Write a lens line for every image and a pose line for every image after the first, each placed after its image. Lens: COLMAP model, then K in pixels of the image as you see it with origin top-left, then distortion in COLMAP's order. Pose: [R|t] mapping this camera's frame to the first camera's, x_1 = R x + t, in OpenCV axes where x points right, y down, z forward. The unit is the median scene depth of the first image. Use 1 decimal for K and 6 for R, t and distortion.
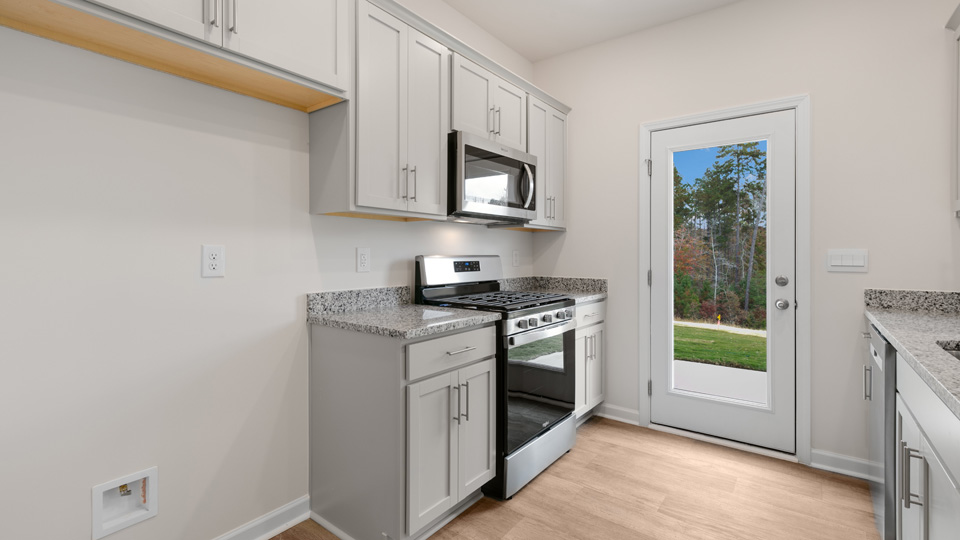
lens RADIAL K [[440.7, 0, 466.5], [0, 440.7, 252.9], [0, 0, 1]] dist [0.019122, -0.002126]
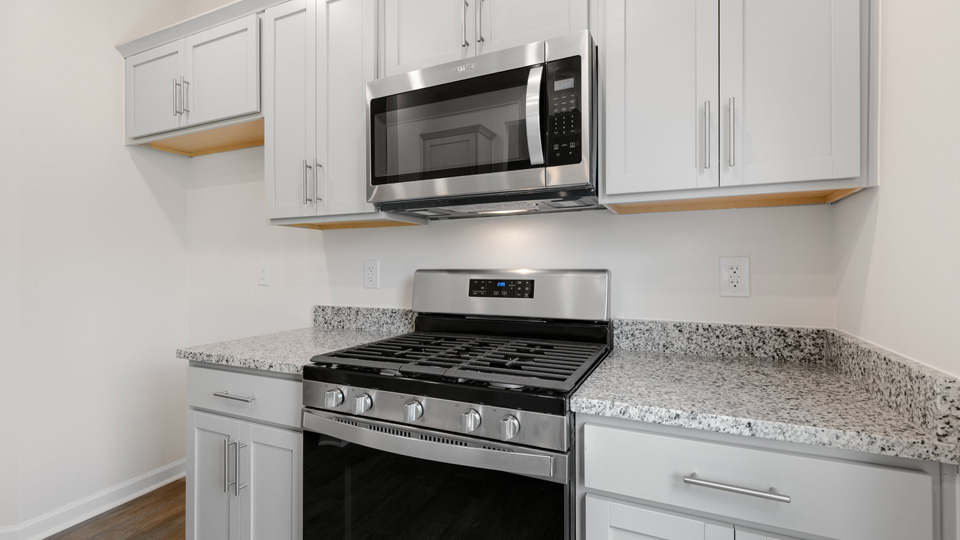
lens RADIAL K [[440.7, 0, 478.4], [0, 440.7, 266.3], [0, 0, 1]] dist [0.019122, -0.002126]
pose [[0.216705, 0.000006, -0.976237, 0.693177], [0.009657, 0.999951, 0.002150, 0.000028], [0.976189, -0.009893, 0.216694, 1.043765]]
